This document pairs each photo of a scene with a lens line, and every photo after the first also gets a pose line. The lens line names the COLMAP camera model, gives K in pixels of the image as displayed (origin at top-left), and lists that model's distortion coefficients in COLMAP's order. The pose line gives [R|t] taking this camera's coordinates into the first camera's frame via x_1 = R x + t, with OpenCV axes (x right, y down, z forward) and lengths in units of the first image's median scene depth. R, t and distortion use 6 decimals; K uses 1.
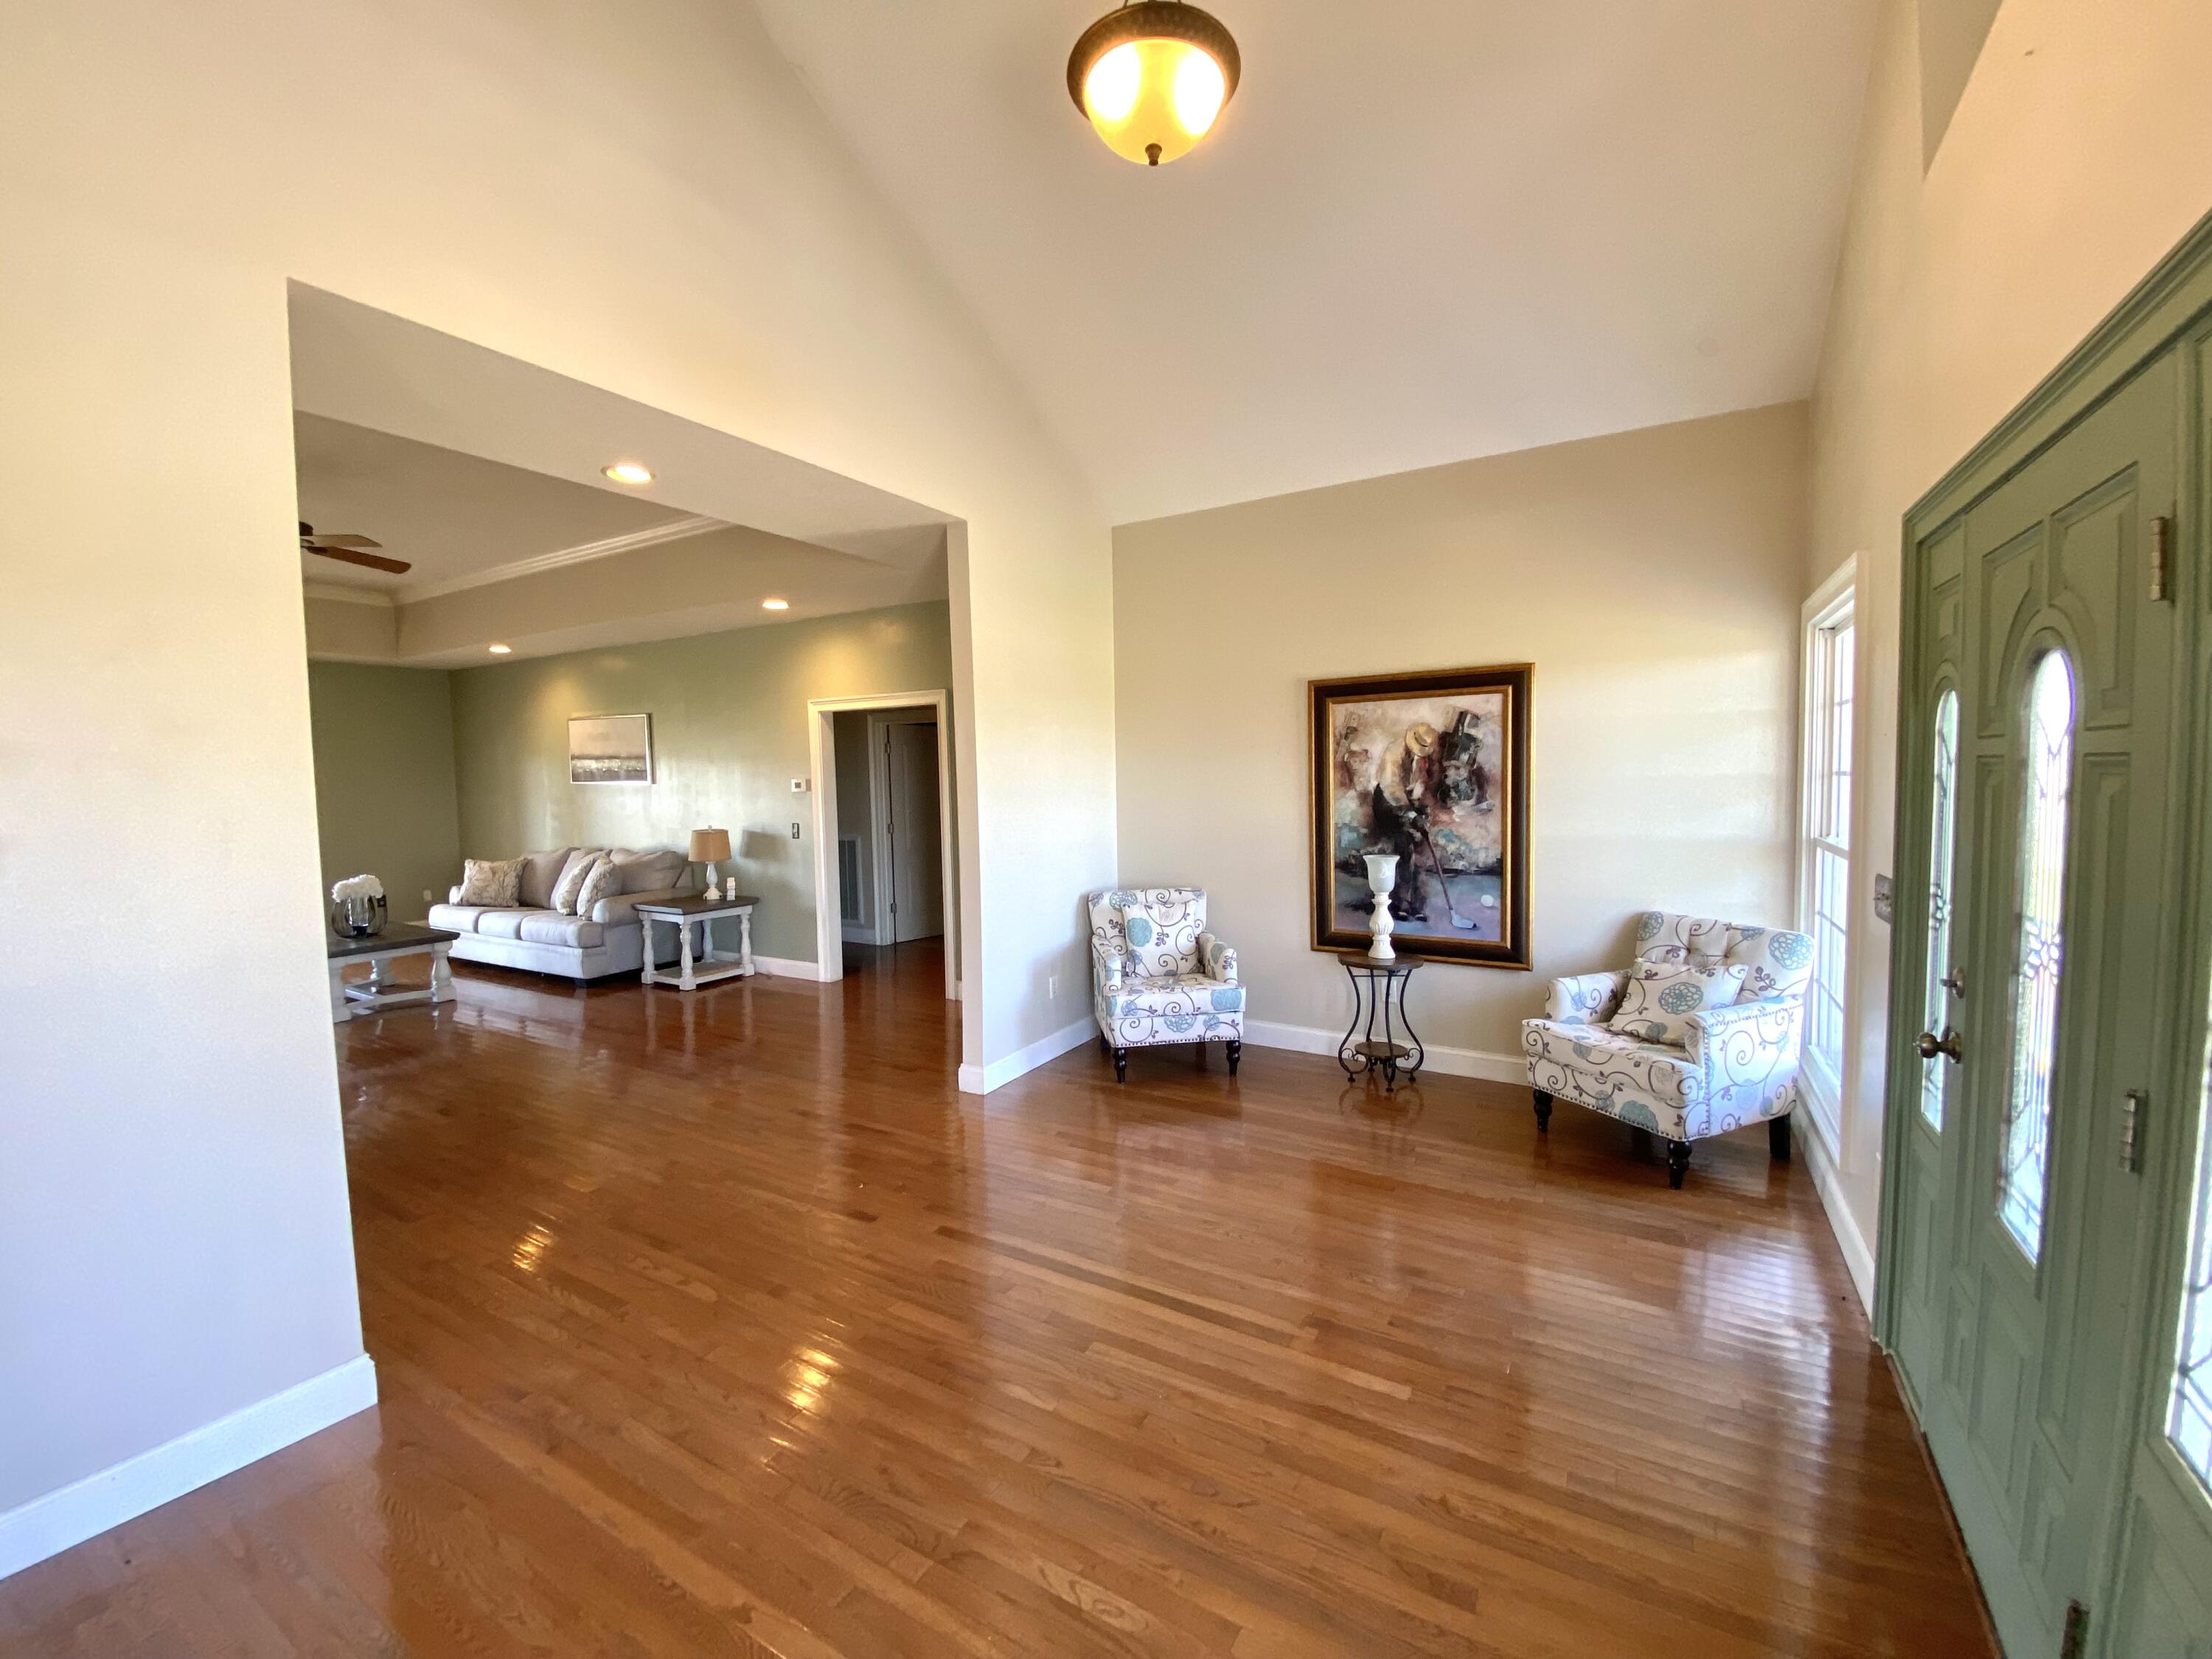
lens RADIAL K [[903.3, 0, 1101.2], [0, 903.3, 828.8], [0, 0, 1]] dist [0.010581, -0.008052]
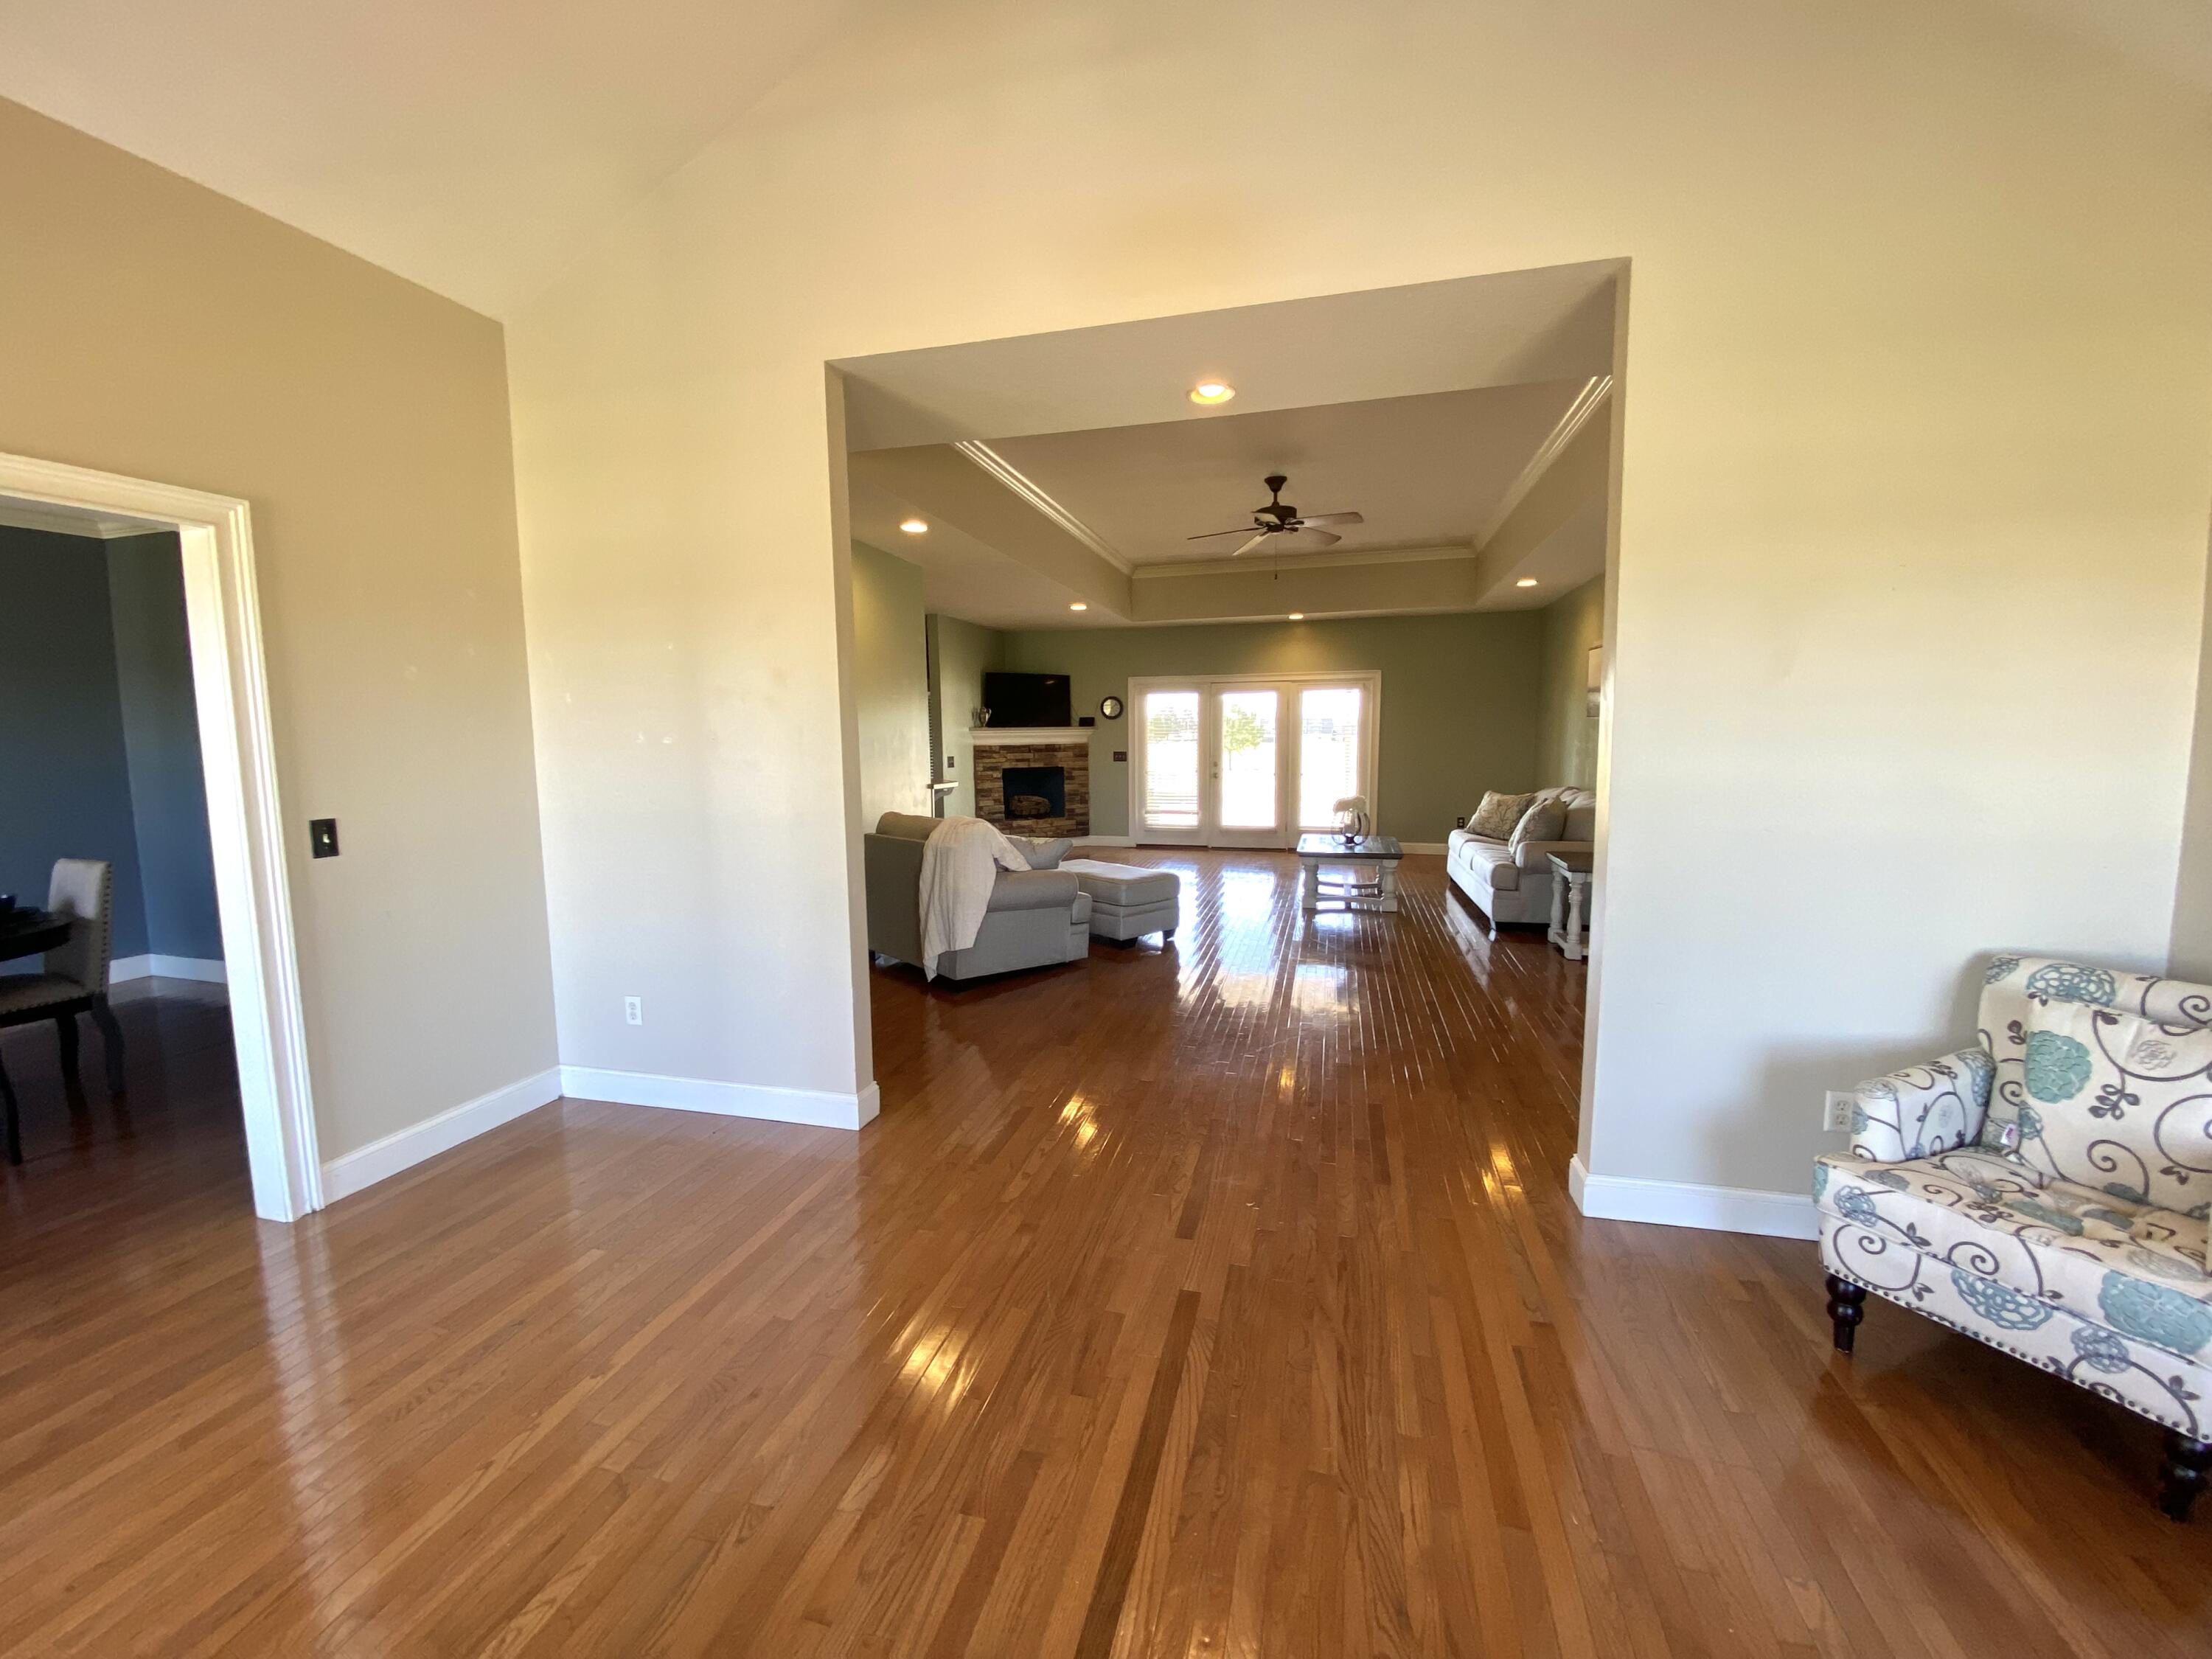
lens RADIAL K [[903.3, 0, 1101.6], [0, 903.3, 838.7], [0, 0, 1]] dist [0.010581, -0.008052]
pose [[0.265637, 0.127398, -0.955619, 0.316071], [-0.052860, 0.991664, 0.117510, -0.017698], [0.962623, 0.019299, 0.270157, 0.458265]]
